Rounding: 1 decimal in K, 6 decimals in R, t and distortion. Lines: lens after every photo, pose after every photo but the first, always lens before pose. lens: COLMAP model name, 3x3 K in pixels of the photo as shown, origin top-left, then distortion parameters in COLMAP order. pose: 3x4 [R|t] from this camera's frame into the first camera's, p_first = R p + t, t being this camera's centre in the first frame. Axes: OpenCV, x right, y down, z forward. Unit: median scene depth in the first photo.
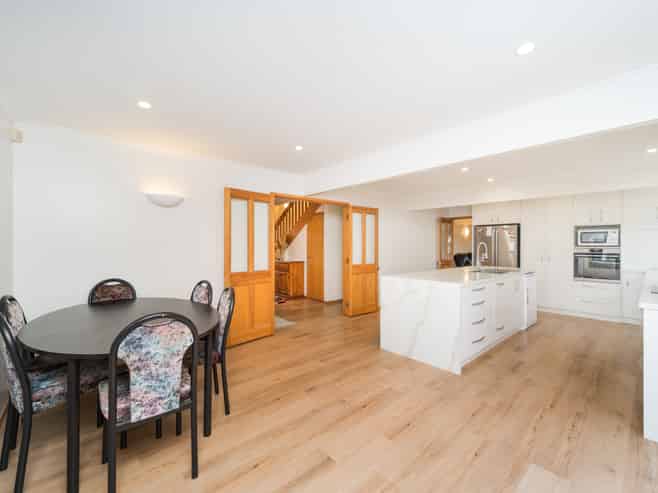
lens RADIAL K [[276.8, 0, 329.0], [0, 276.8, 246.5], [0, 0, 1]] dist [-0.018732, 0.000295]
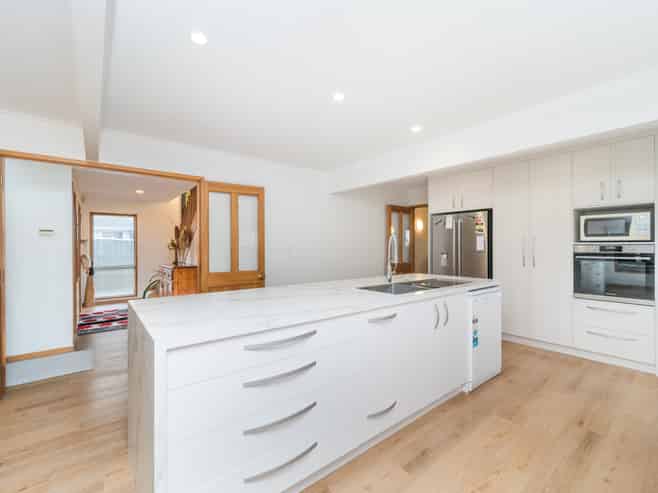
lens RADIAL K [[287.7, 0, 329.0], [0, 287.7, 246.5], [0, 0, 1]] dist [0.001409, -0.000325]
pose [[0.999346, -0.007486, -0.035378, 0.368325], [0.007876, 0.999910, 0.010888, -0.002214], [0.035294, -0.011160, 0.999315, 0.330080]]
